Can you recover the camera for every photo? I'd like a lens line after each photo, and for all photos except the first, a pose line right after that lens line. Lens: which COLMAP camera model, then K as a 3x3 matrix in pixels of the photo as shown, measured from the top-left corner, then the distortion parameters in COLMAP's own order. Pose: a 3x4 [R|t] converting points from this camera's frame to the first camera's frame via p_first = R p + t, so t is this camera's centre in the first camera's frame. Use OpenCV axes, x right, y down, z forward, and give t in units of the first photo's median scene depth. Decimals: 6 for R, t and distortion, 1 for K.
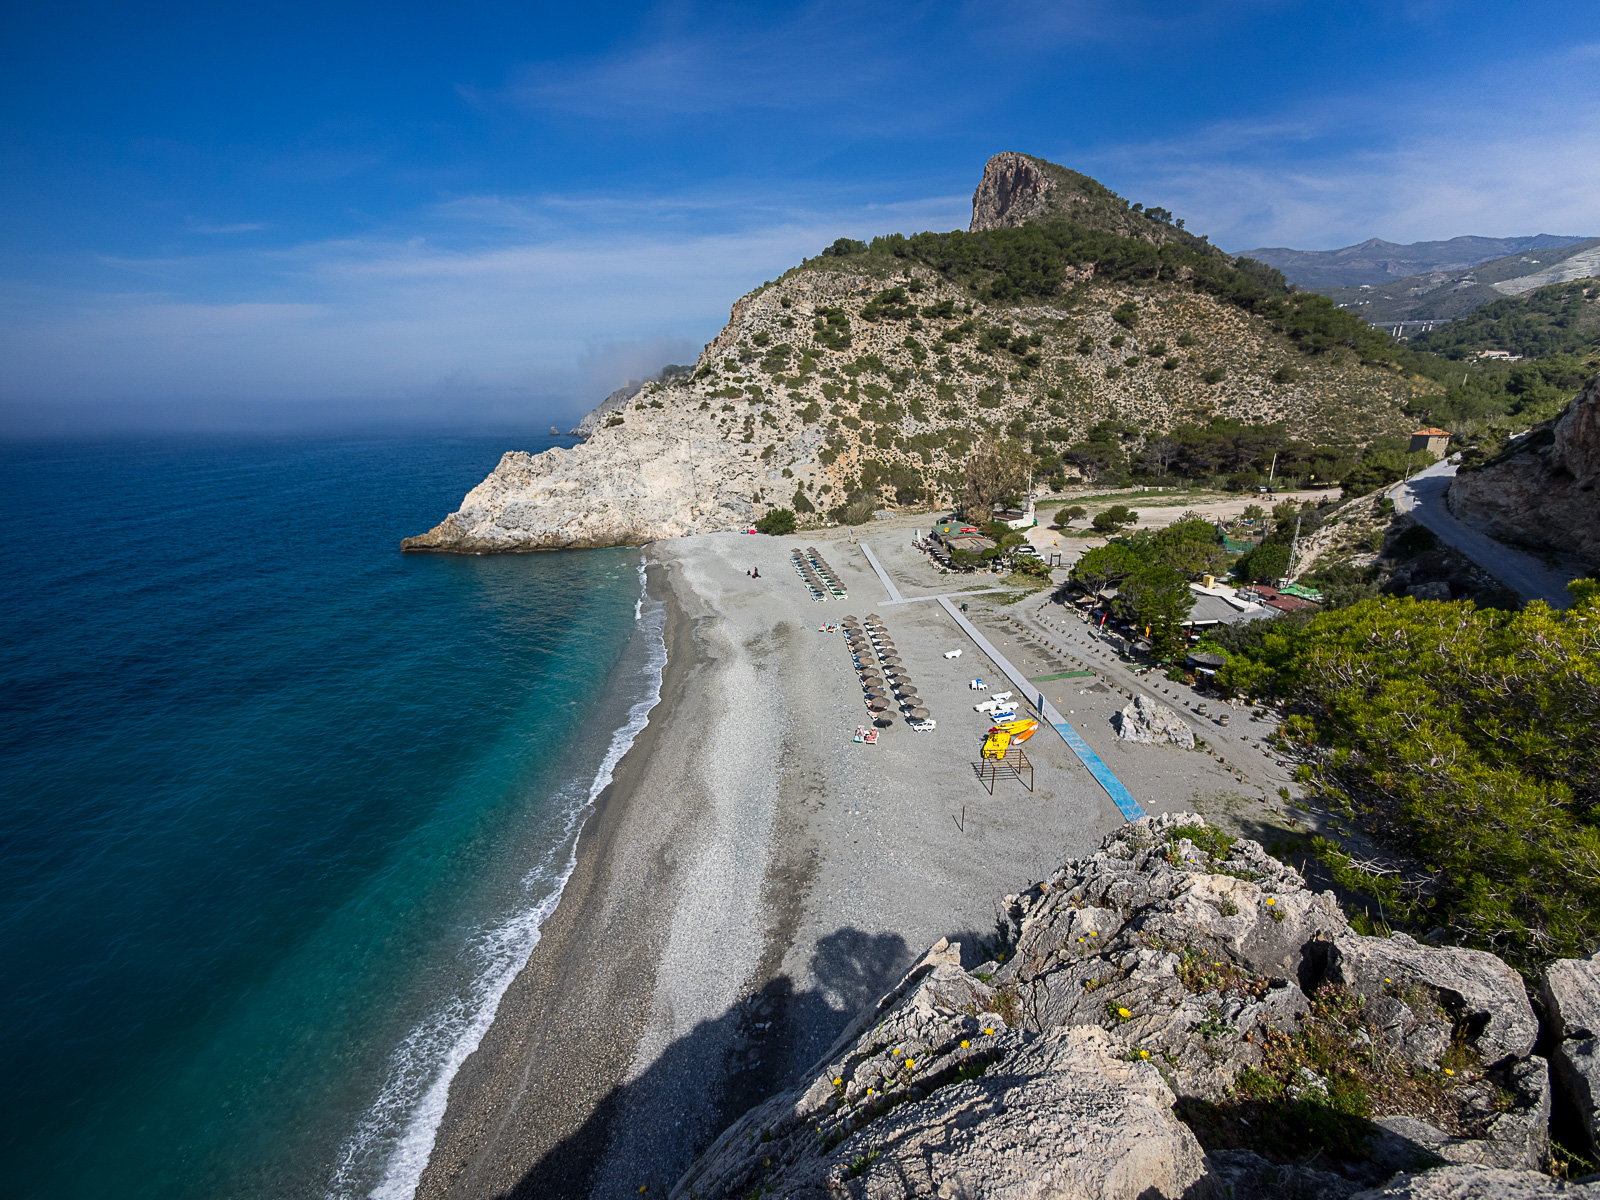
lens RADIAL K [[646.2, 0, 801.9], [0, 646.2, 596.0], [0, 0, 1]] dist [-0.008827, 0.000291]
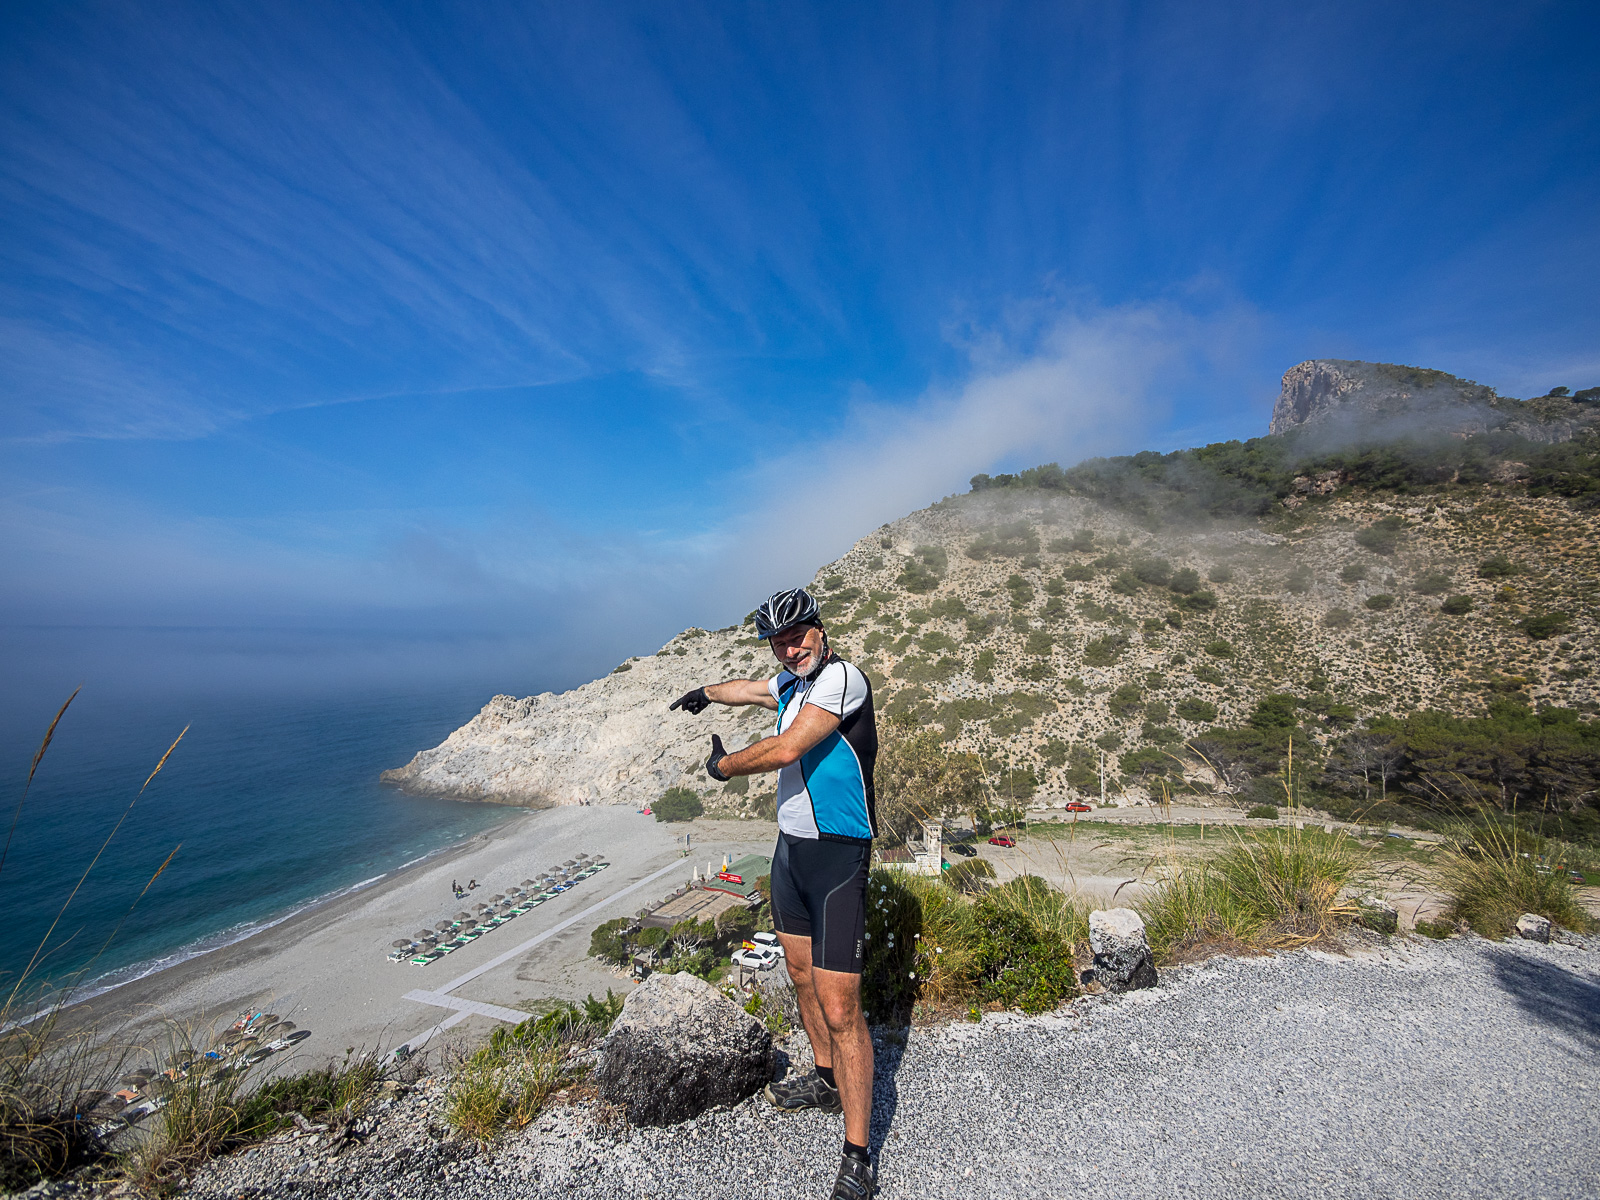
lens RADIAL K [[646.2, 0, 800.0], [0, 646.2, 609.8], [0, 0, 1]] dist [-0.008827, 0.000291]
pose [[0.882895, 0.000700, -0.469569, 0.308648], [-0.147570, 0.949748, -0.276047, -0.093794], [0.445779, 0.313015, 0.838631, 0.204555]]
